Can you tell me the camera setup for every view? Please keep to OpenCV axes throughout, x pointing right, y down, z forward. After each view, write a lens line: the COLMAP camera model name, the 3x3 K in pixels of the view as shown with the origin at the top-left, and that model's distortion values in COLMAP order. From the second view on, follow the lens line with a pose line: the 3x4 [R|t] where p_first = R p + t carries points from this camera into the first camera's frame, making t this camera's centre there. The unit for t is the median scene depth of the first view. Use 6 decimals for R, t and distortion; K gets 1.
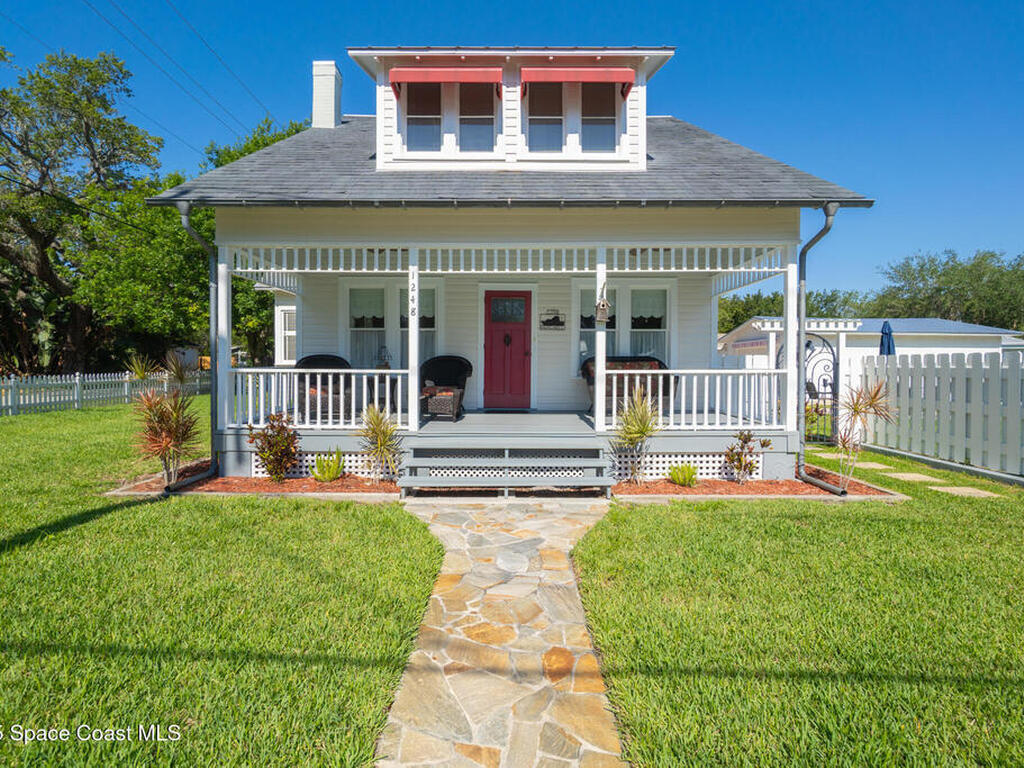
lens RADIAL K [[493.4, 0, 513.7], [0, 493.4, 386.1], [0, 0, 1]] dist [0.002912, 0.000933]
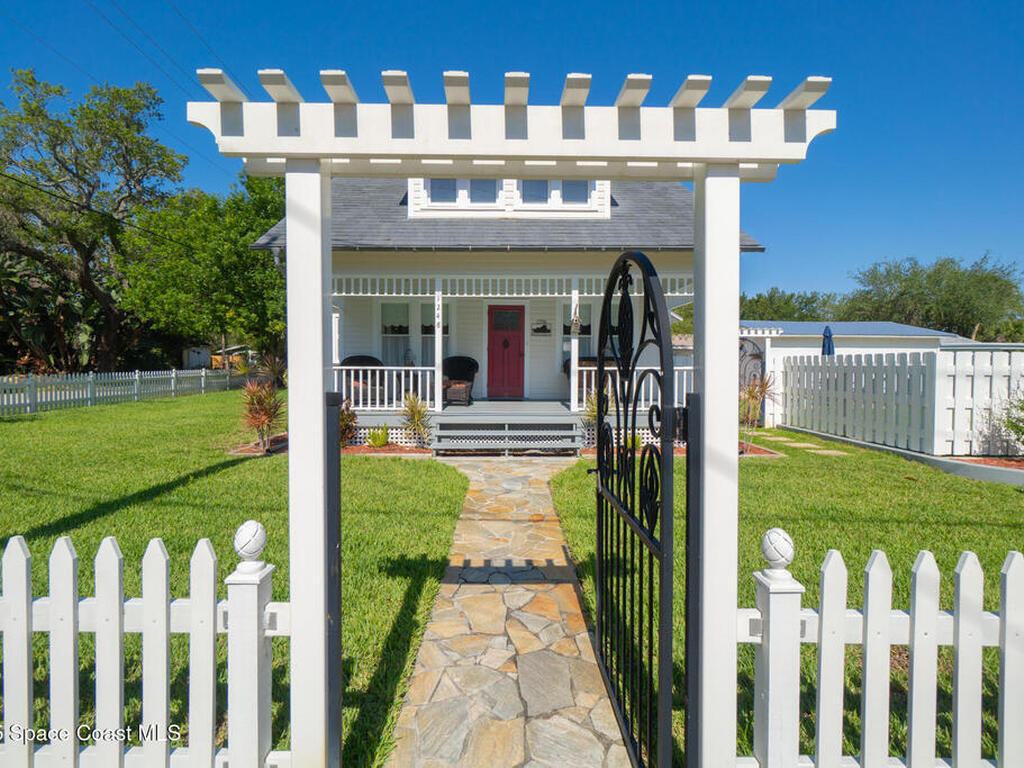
lens RADIAL K [[493.4, 0, 510.9], [0, 493.4, 384.1], [0, 0, 1]] dist [0.002912, 0.000933]
pose [[0.999987, -0.000893, 0.004922, -0.006312], [0.000899, 0.999999, -0.001202, 0.012236], [-0.004921, 0.001206, 0.999987, -0.279285]]
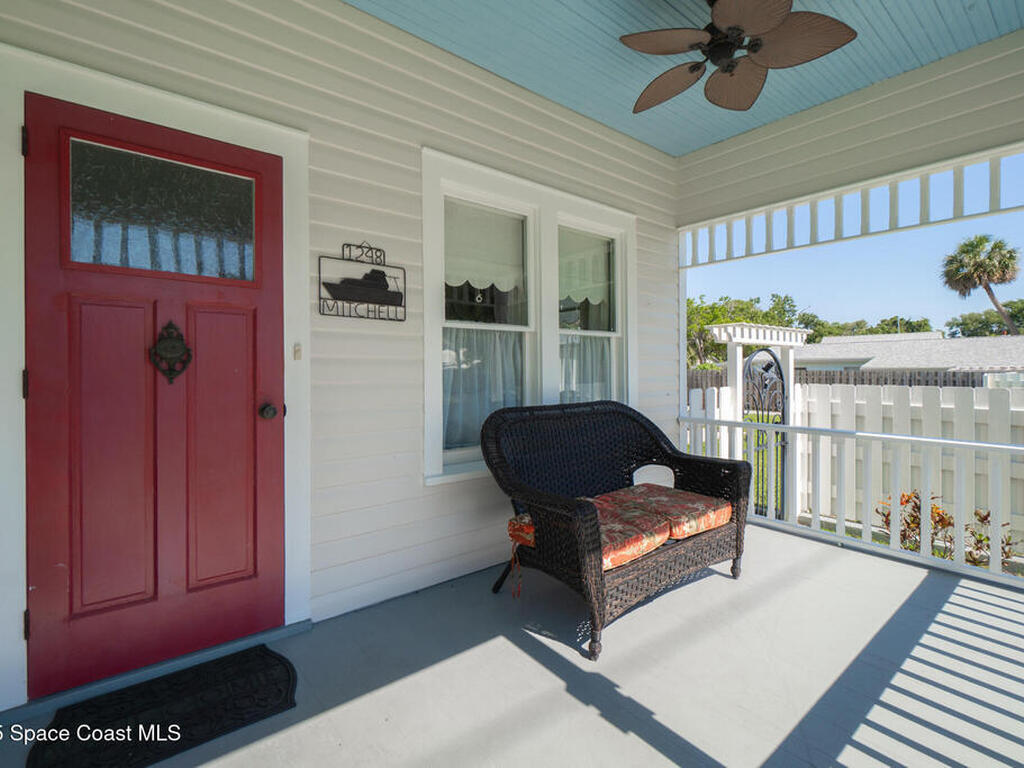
lens RADIAL K [[493.4, 0, 505.1], [0, 493.4, 375.2], [0, 0, 1]] dist [0.002912, 0.000933]
pose [[0.791519, -0.014822, 0.610965, -0.029576], [0.011243, 0.999890, 0.009691, -0.085057], [-0.611042, -0.000802, 0.791598, 0.743827]]
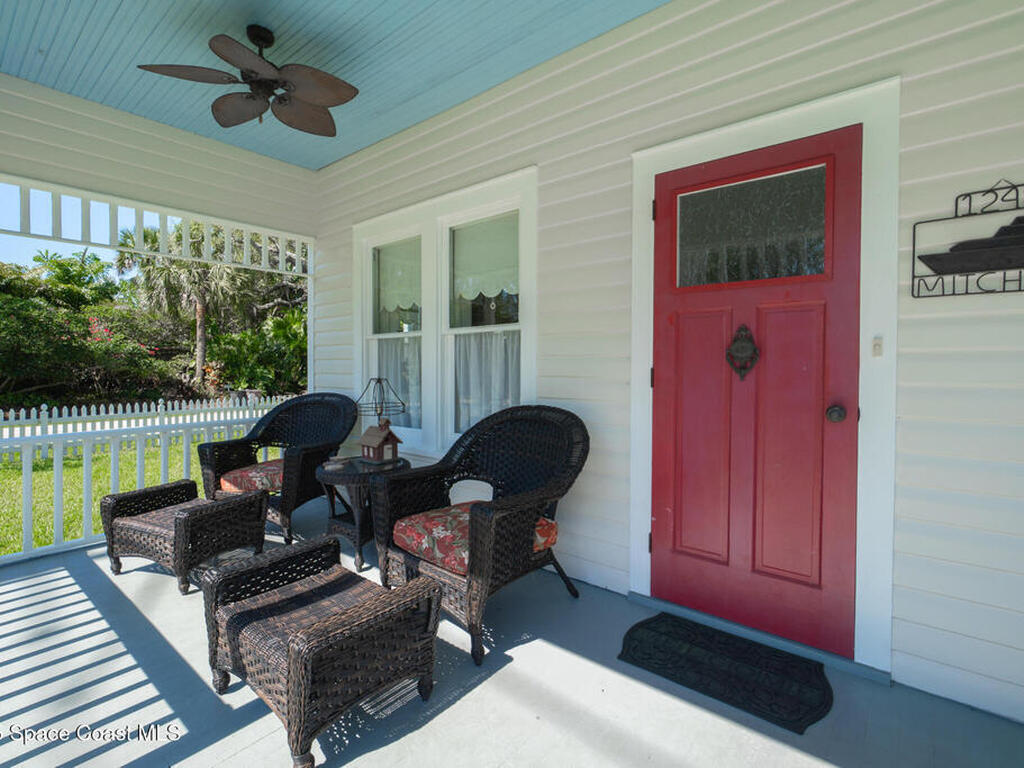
lens RADIAL K [[493.4, 0, 507.6], [0, 493.4, 373.9], [0, 0, 1]] dist [0.002912, 0.000933]
pose [[0.764944, 0.001496, -0.644094, 0.058175], [-0.000098, 0.999998, 0.002206, -0.084447], [0.644096, -0.001624, 0.764943, 0.744182]]
